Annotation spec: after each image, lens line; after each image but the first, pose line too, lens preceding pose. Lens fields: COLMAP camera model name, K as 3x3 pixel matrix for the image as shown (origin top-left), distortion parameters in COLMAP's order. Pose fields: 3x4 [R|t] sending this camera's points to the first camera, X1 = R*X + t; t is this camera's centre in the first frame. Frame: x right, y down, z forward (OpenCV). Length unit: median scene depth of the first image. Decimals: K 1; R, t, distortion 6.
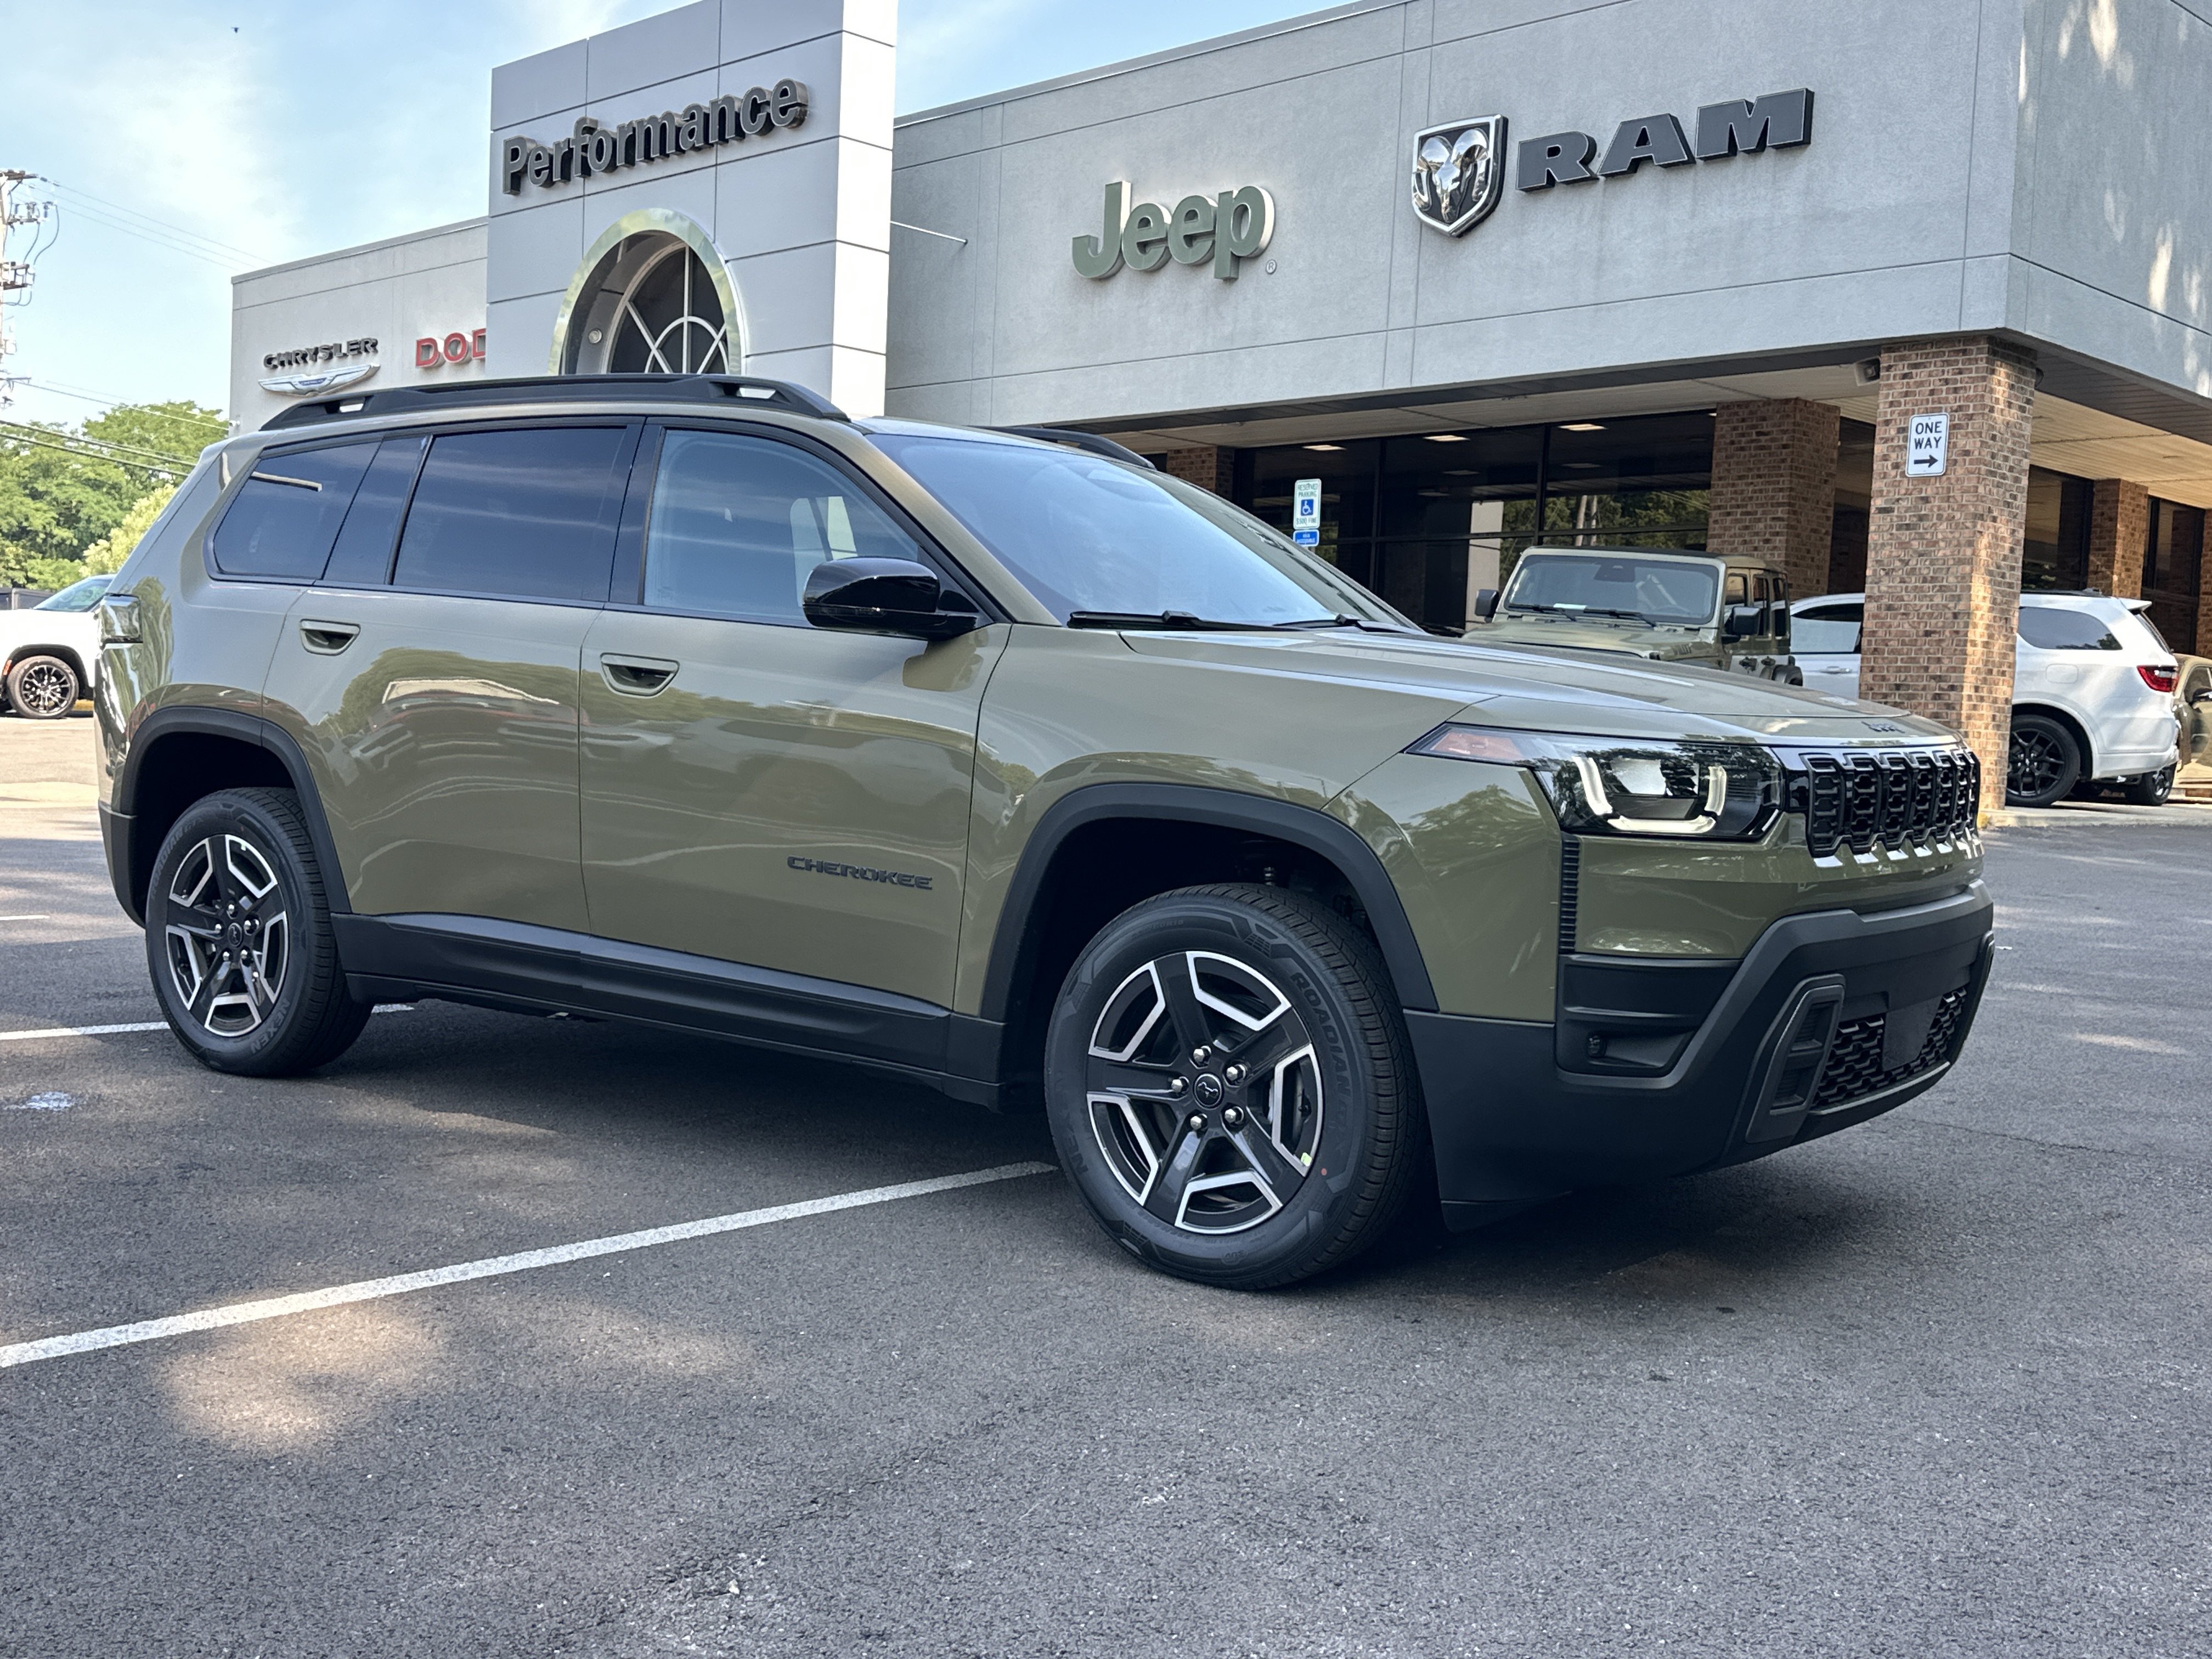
lens RADIAL K [[2309.1, 0, 1100.3], [0, 2309.1, 846.7], [0, 0, 1]] dist [0.183368, -0.377465]
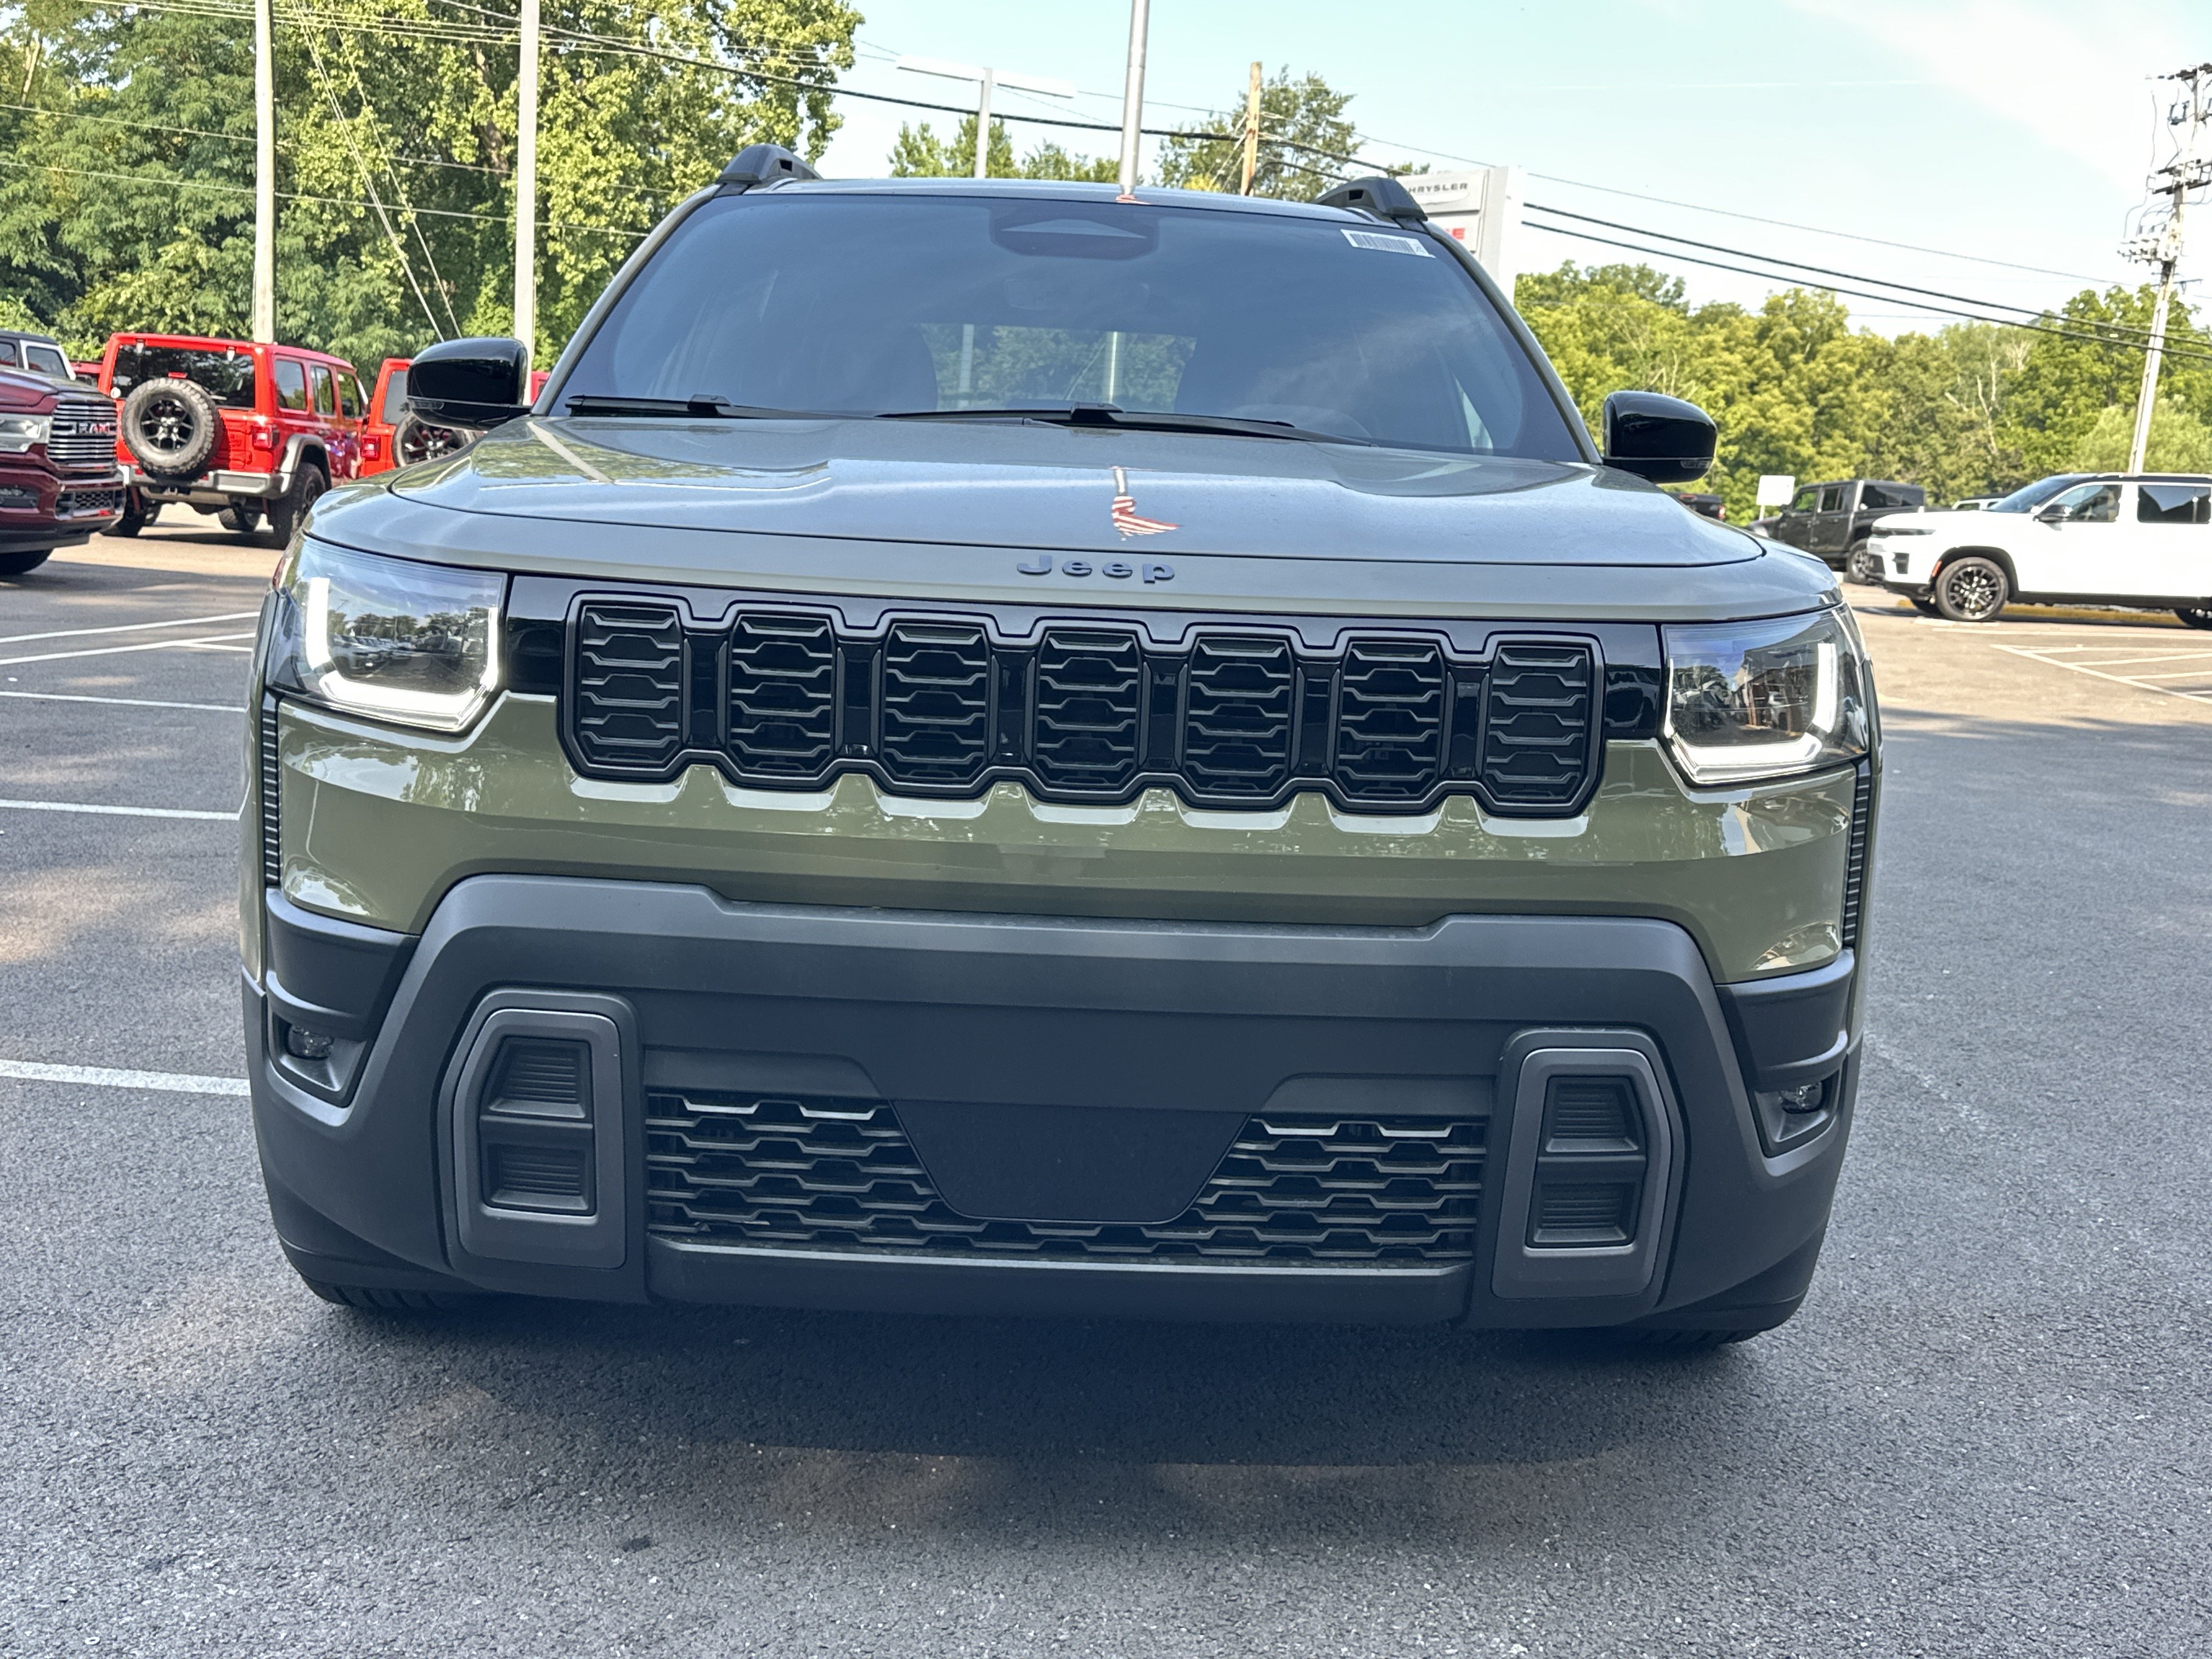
lens RADIAL K [[2309.1, 0, 1100.3], [0, 2309.1, 846.7], [0, 0, 1]] dist [0.183368, -0.377465]
pose [[0.608299, 0.113789, -0.785509, 0.172098], [-0.086556, 0.993278, 0.076857, -0.006818], [0.788974, 0.021239, 0.614060, 0.160622]]
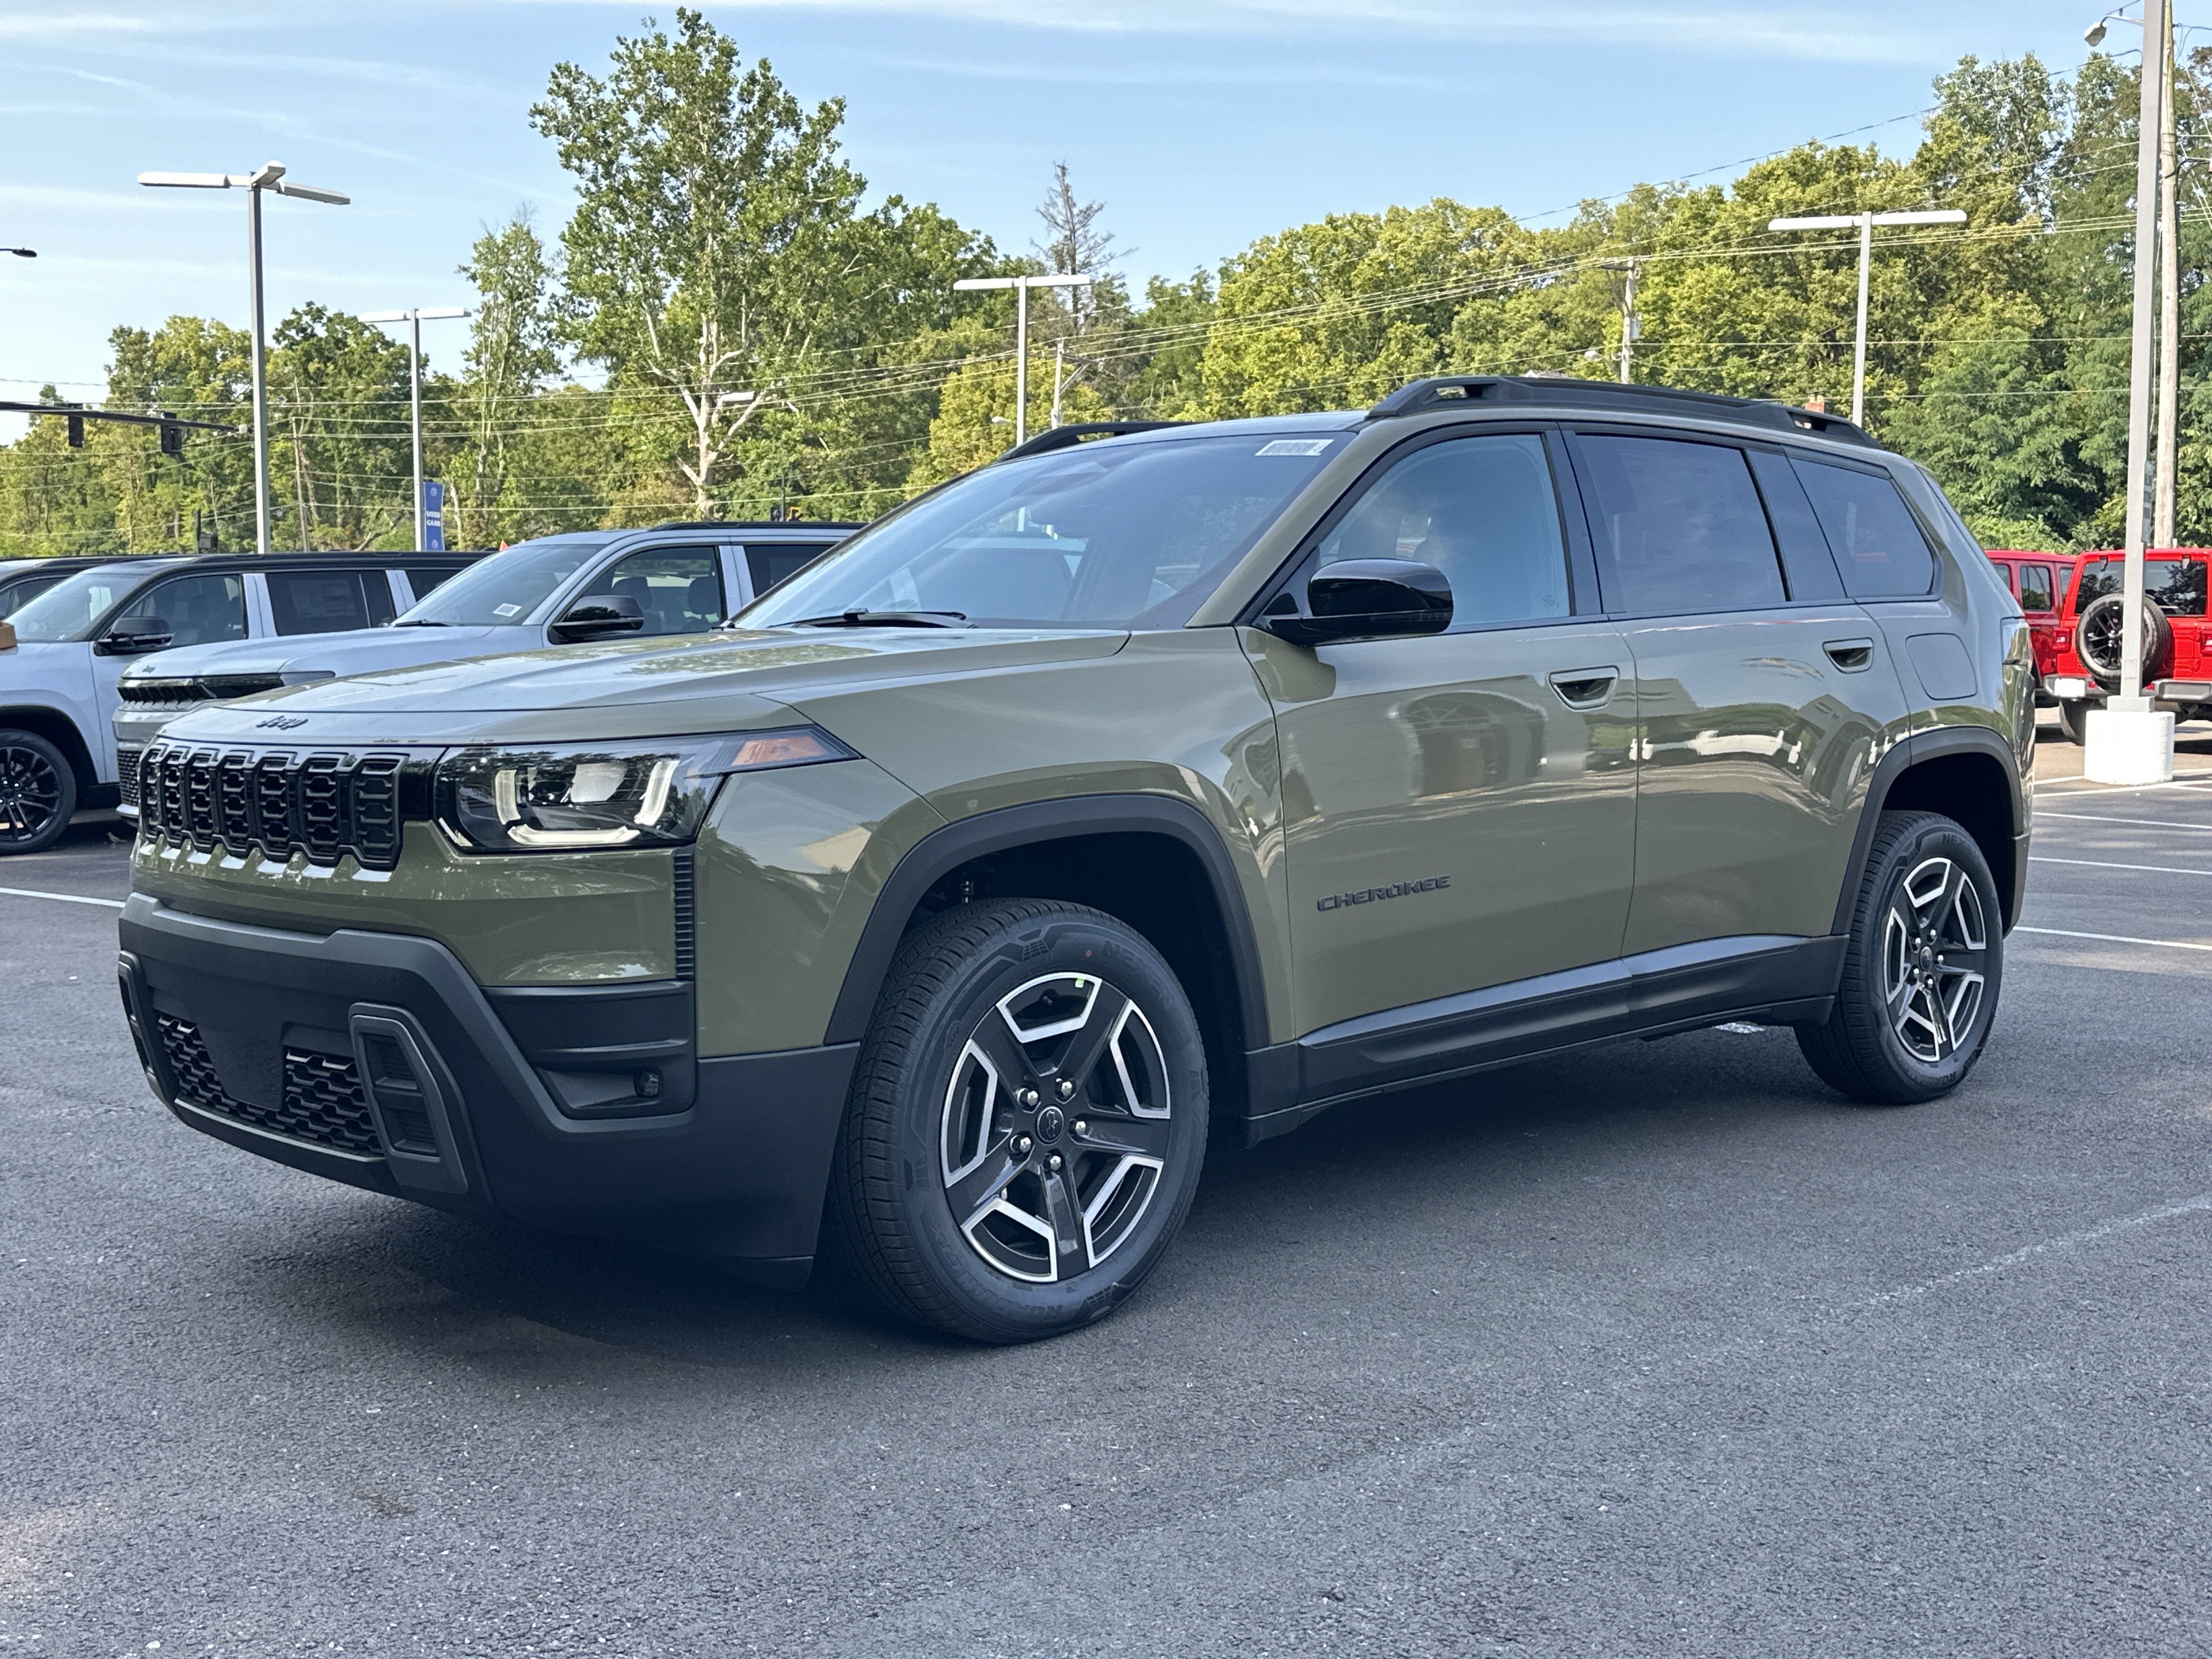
lens RADIAL K [[2308.6, 0, 1102.6], [0, 2308.6, 802.5], [0, 0, 1]] dist [0.263650, -0.692932]
pose [[-0.201711, 0.028065, -0.979043, 0.266450], [-0.066288, 0.996906, 0.042235, -0.018397], [0.977199, 0.073418, -0.199226, 0.344913]]
